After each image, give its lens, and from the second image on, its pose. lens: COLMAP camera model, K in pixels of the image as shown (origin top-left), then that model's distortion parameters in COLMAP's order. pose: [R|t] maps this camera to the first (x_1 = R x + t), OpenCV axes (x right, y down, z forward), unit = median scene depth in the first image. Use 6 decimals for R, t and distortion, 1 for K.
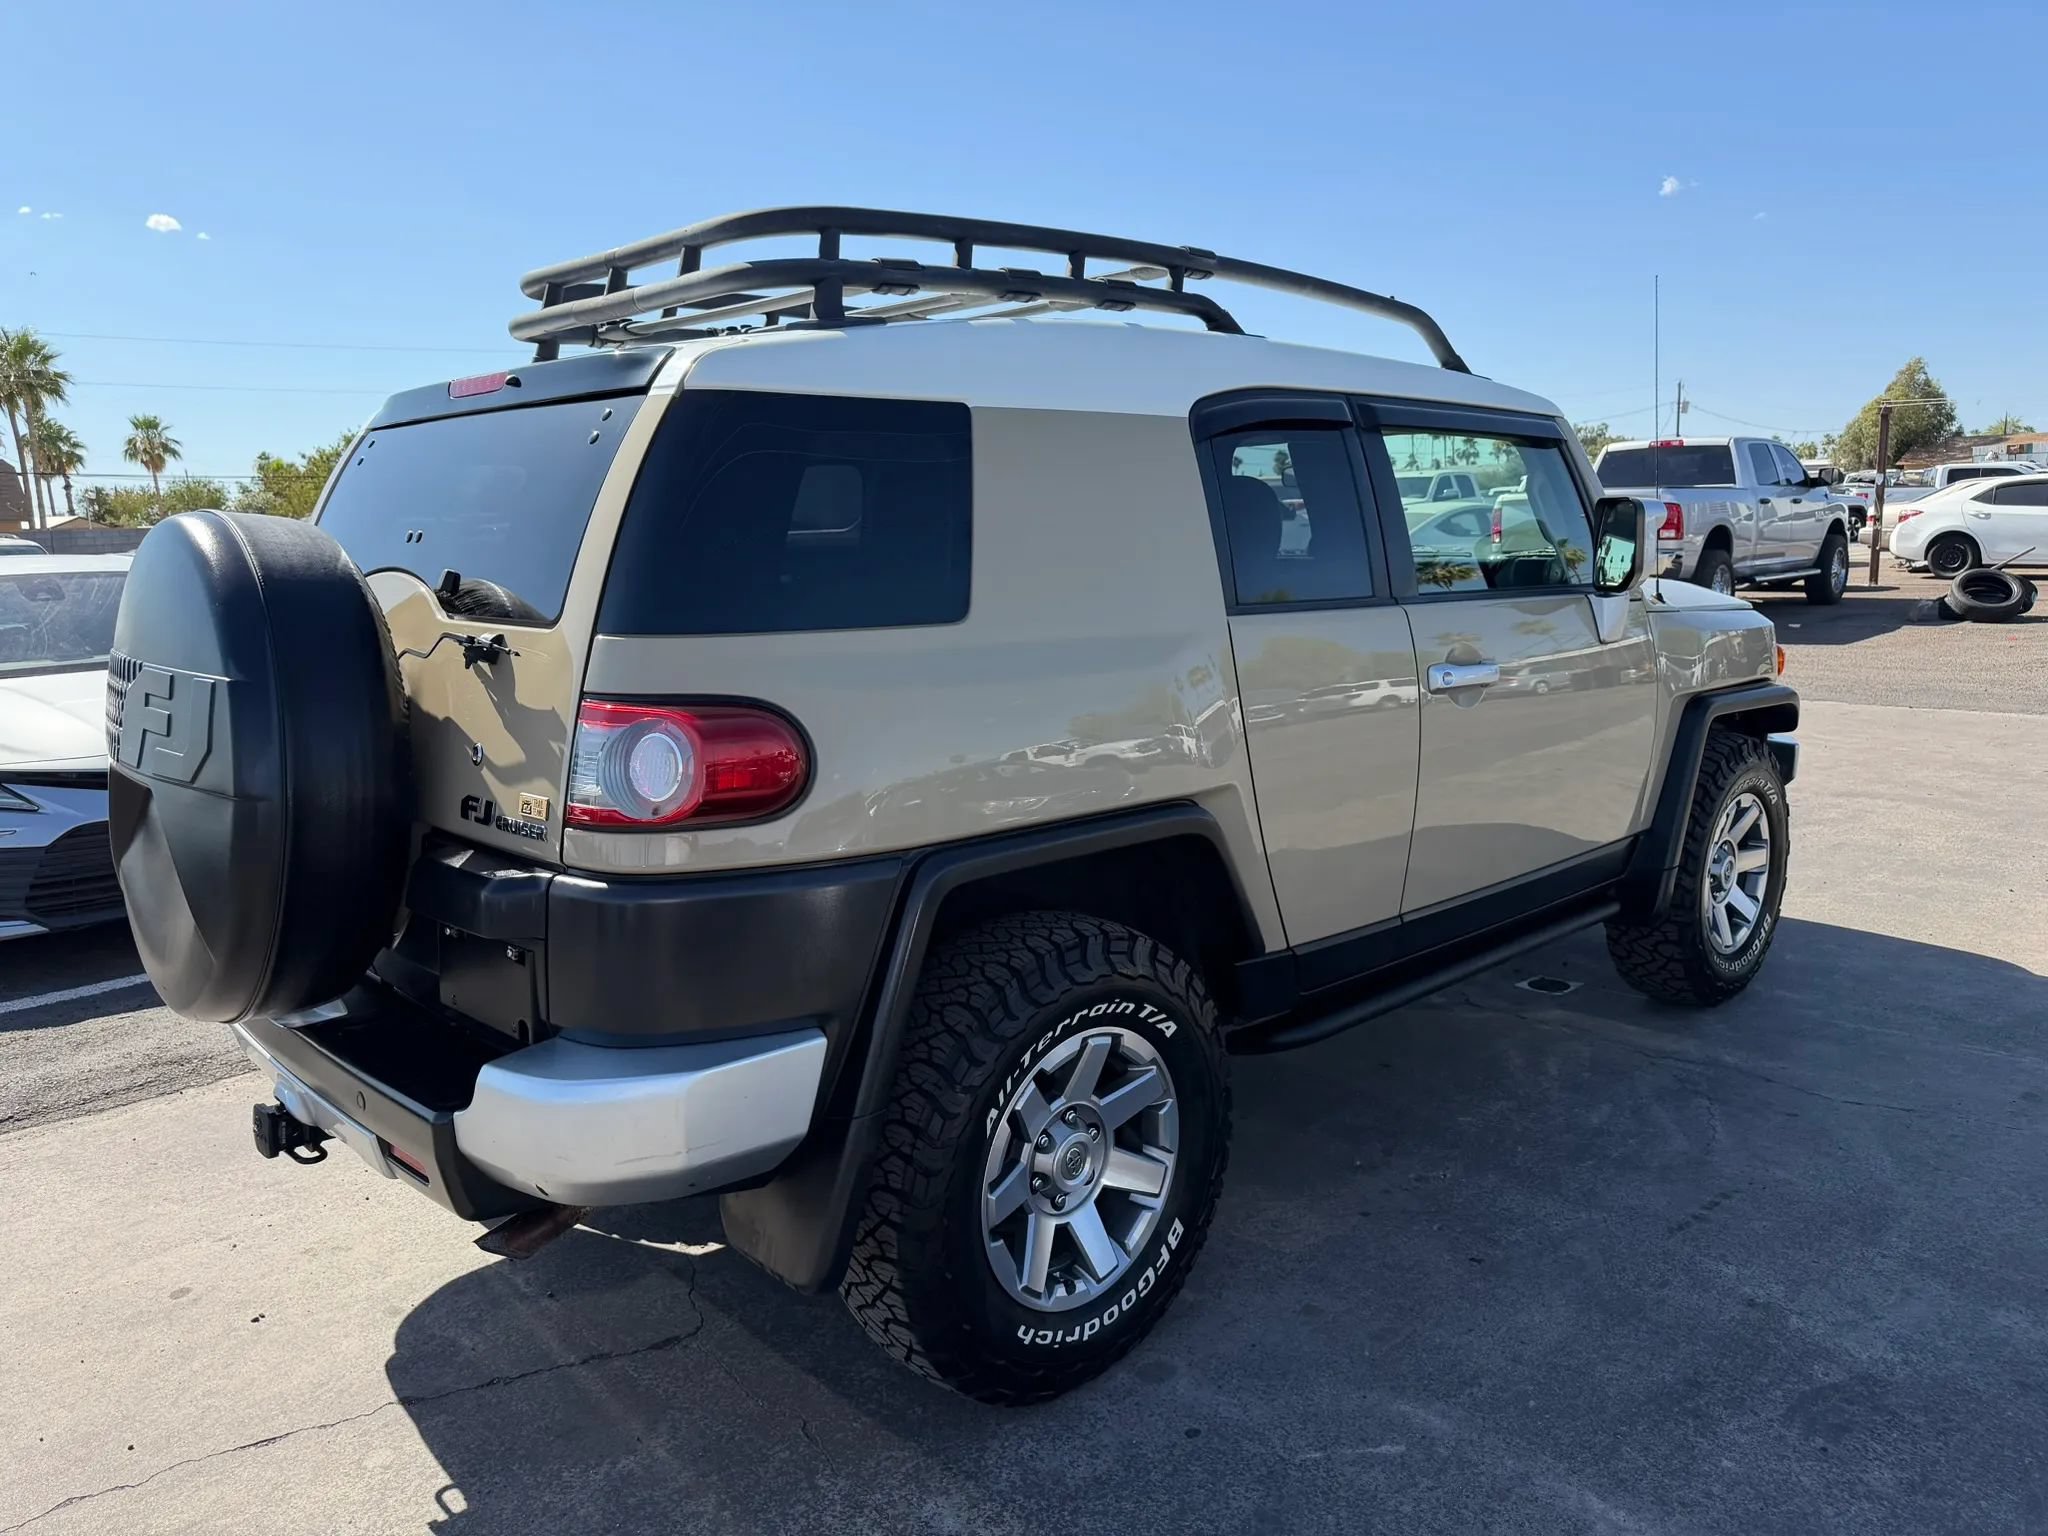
lens RADIAL K [[1446.7, 0, 1015.5], [0, 1446.7, 758.9], [0, 0, 1]] dist [0.026009, -0.031982]
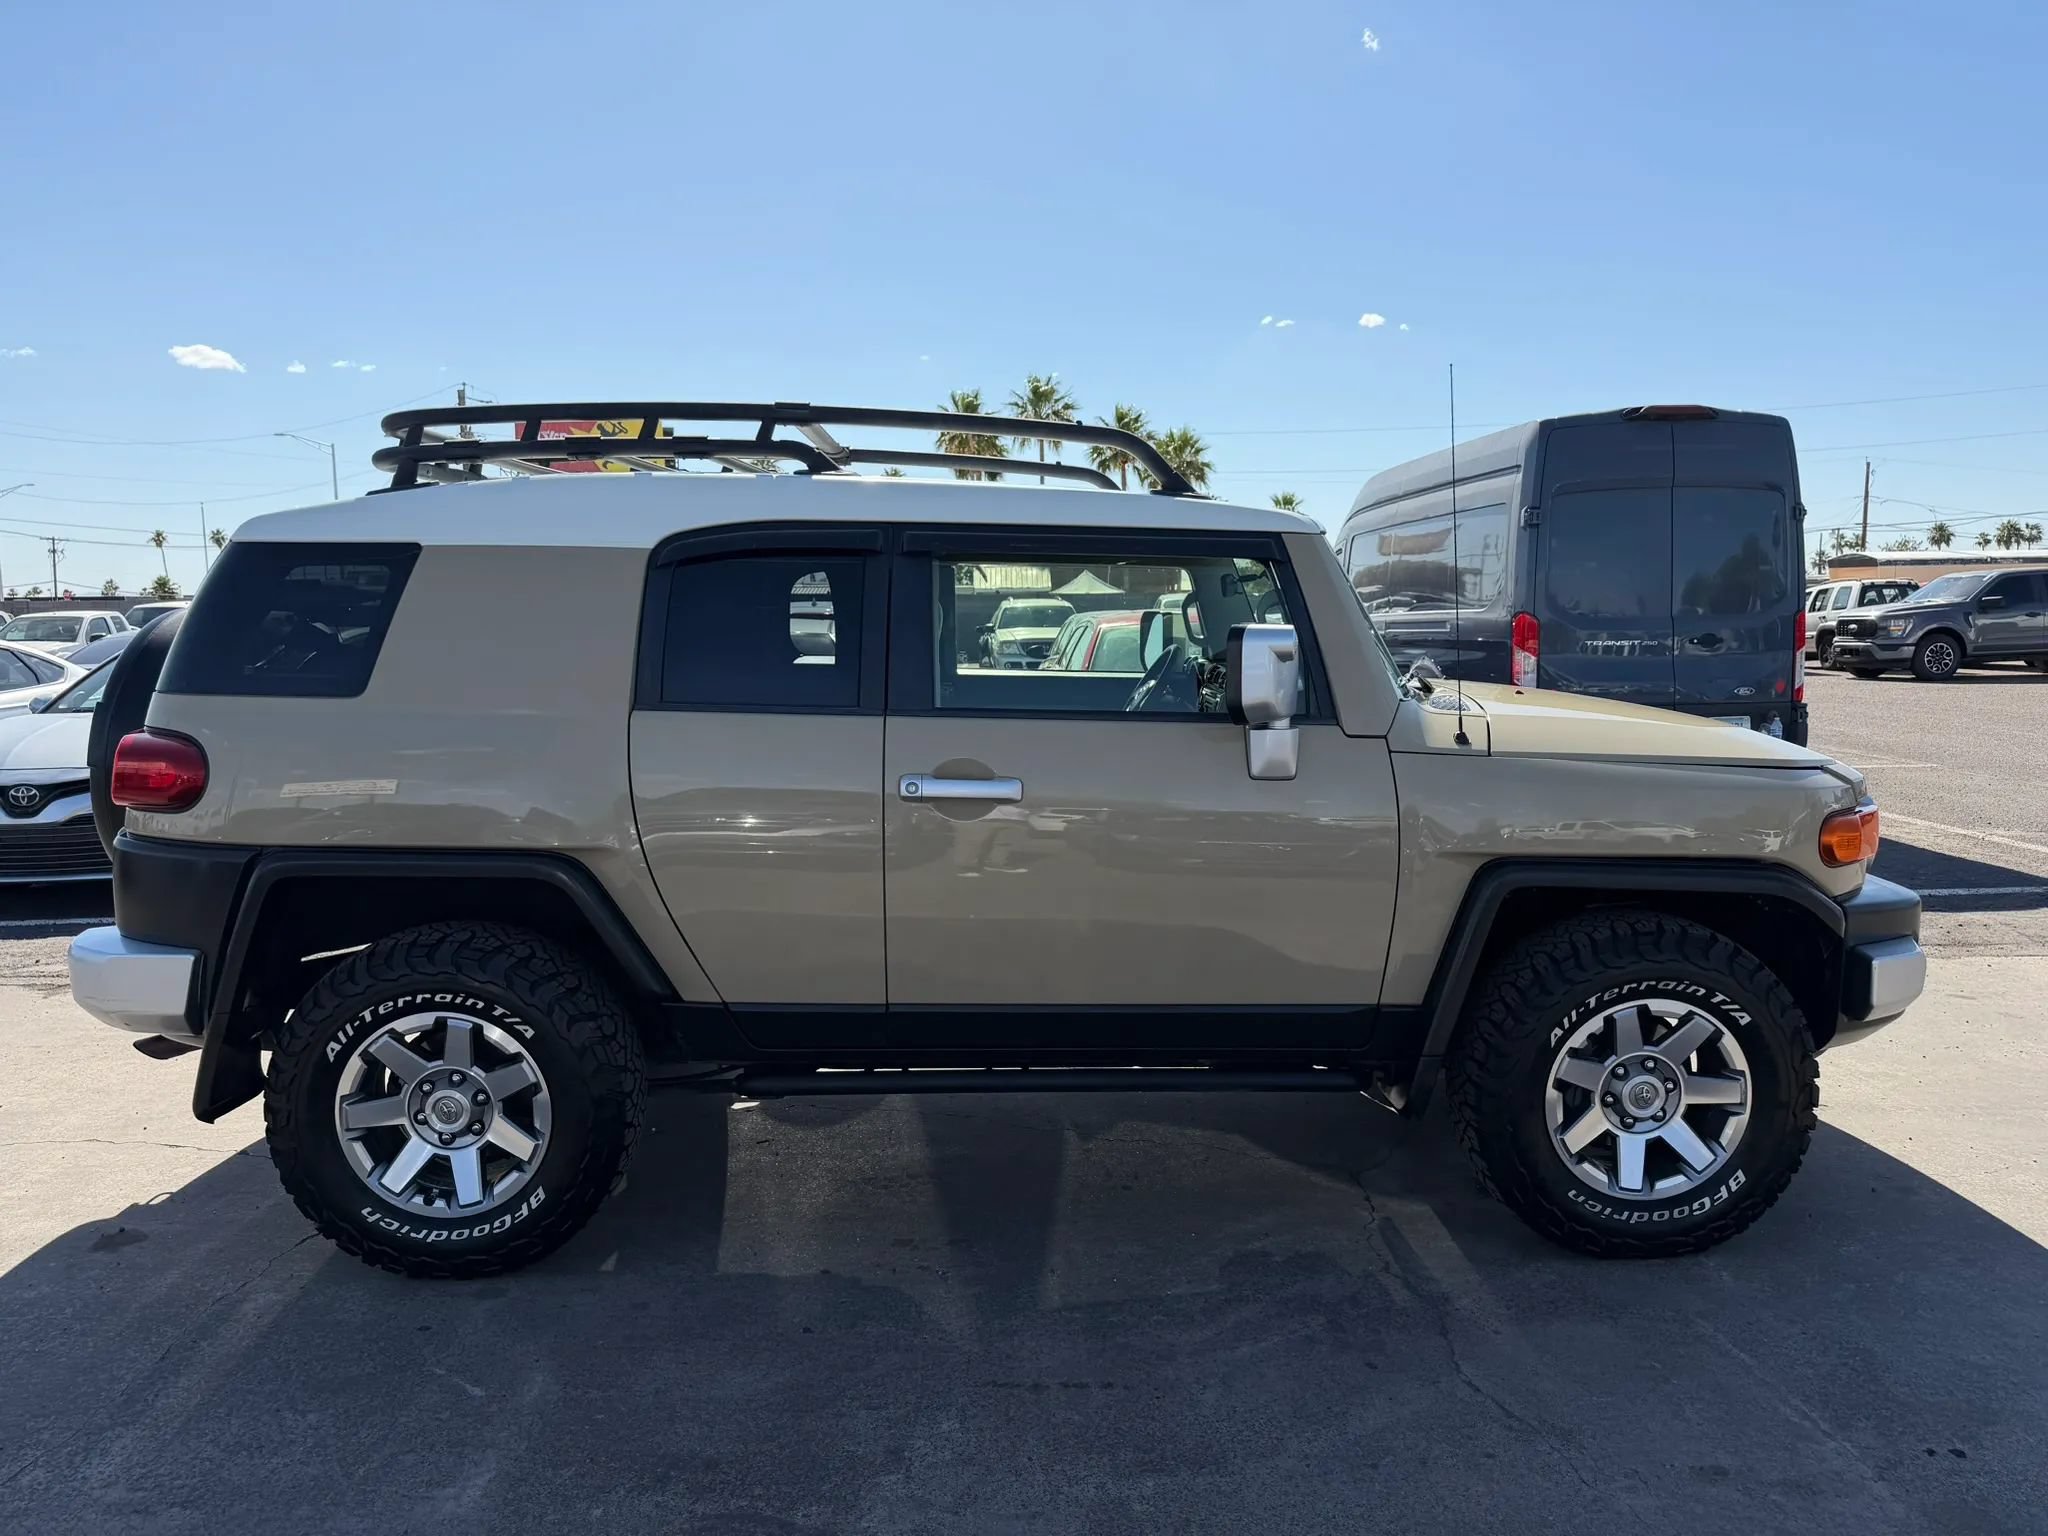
lens RADIAL K [[1446.7, 0, 1030.3], [0, 1446.7, 772.2], [0, 0, 1]] dist [0.026009, -0.031982]
pose [[0.748443, 0.099468, -0.655698, 1.149249], [-0.122491, 0.992412, 0.010730, -0.098007], [0.651789, 0.072287, 0.754947, 0.285350]]
